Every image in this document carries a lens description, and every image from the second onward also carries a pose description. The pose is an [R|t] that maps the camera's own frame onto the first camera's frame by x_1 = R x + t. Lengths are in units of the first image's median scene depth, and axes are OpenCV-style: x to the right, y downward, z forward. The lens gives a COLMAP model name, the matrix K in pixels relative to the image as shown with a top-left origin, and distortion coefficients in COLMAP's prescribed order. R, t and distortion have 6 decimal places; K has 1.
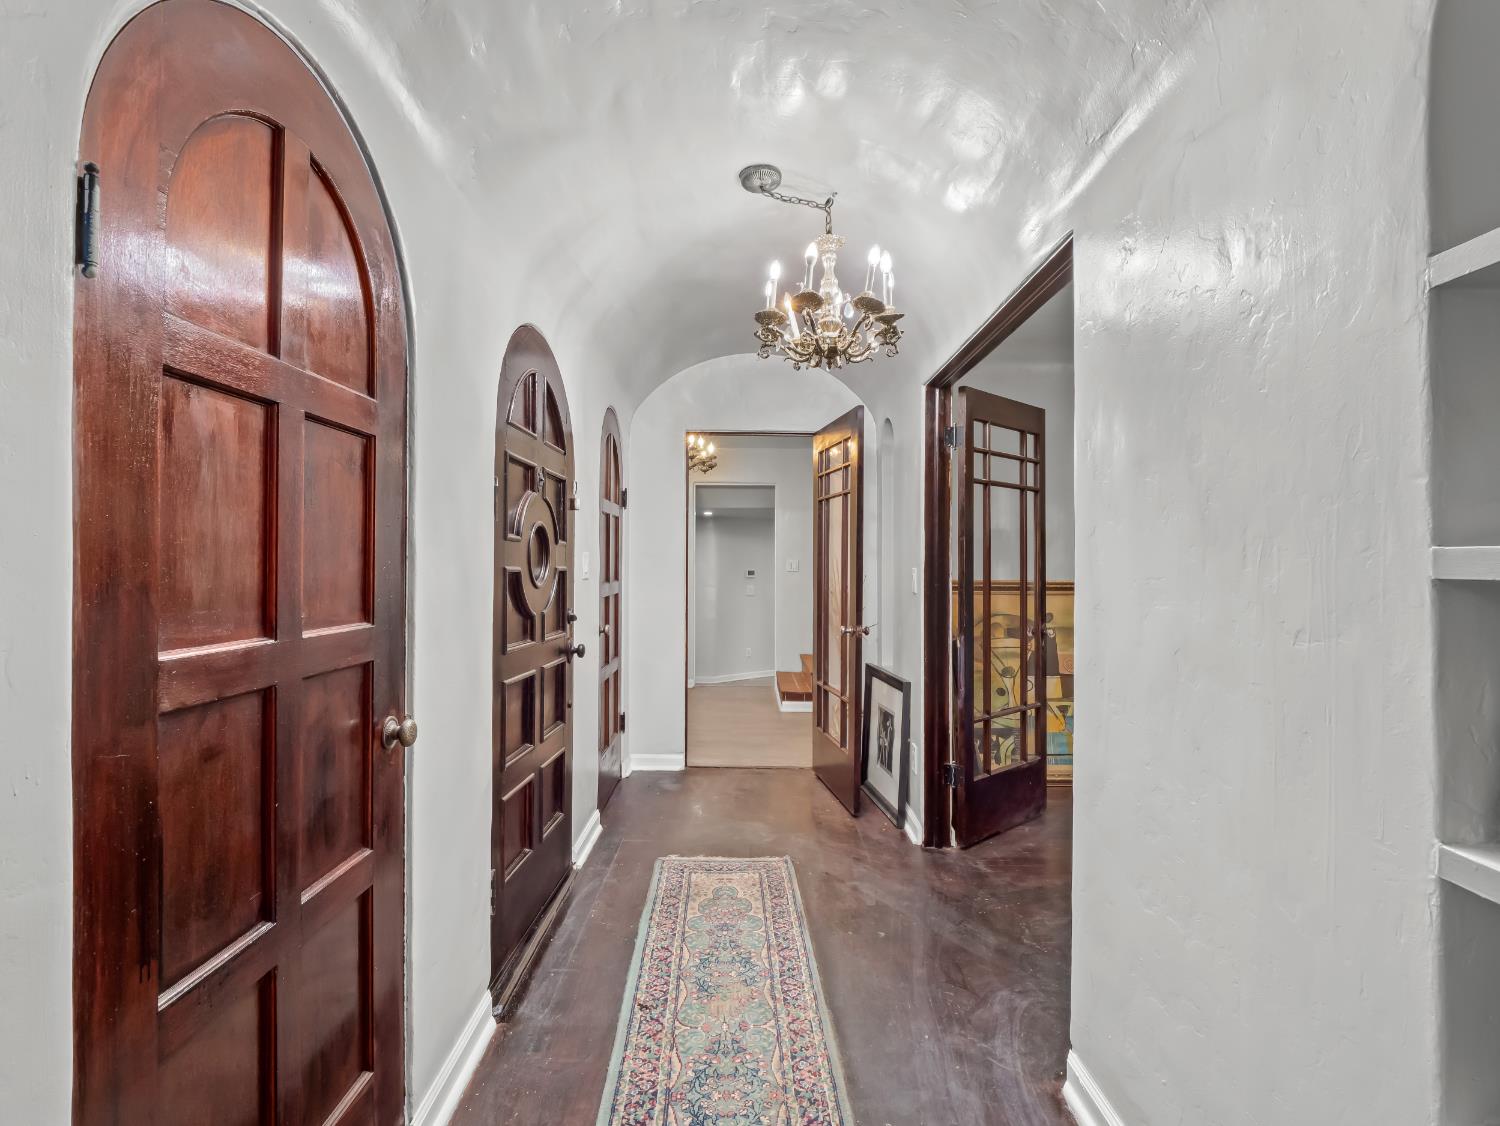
lens RADIAL K [[731.2, 0, 747.7], [0, 731.2, 559.4], [0, 0, 1]] dist [-0.011136, -0.003656]
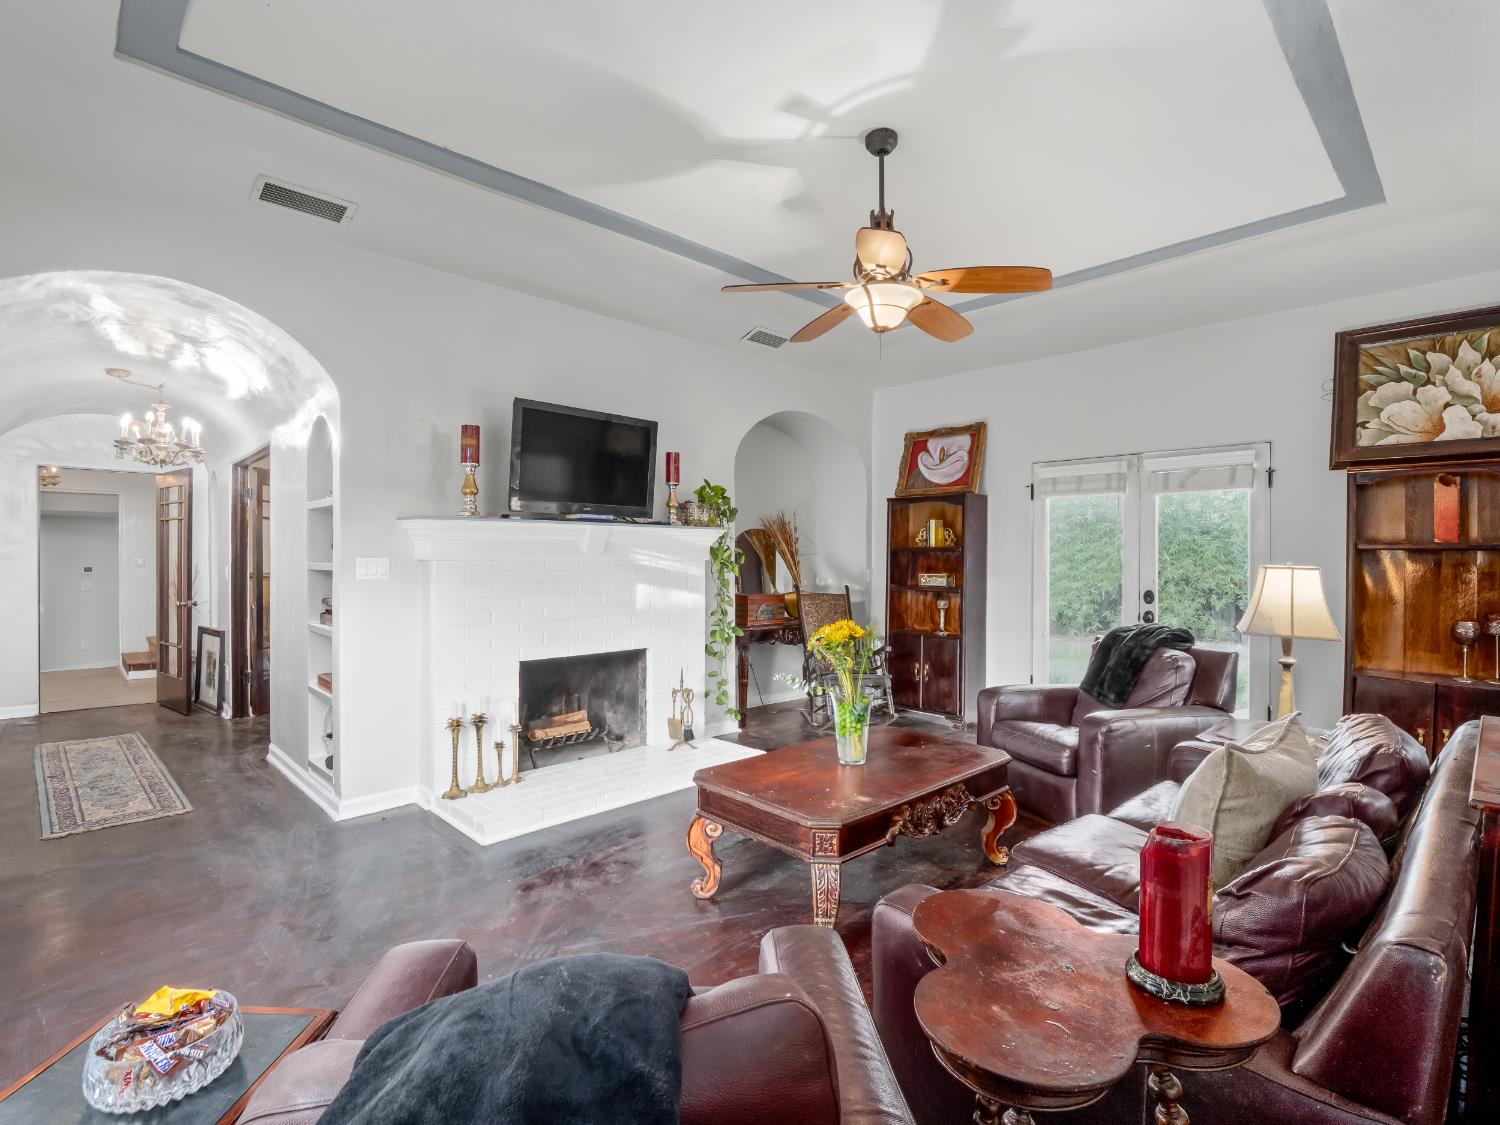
lens RADIAL K [[731.2, 0, 749.6], [0, 731.2, 559.8], [0, 0, 1]] dist [-0.011136, -0.003656]
pose [[0.723011, -0.003408, 0.690828, -0.062526], [-0.003843, 0.999953, 0.008955, -0.019785], [-0.690826, -0.009130, 0.722964, -1.018282]]
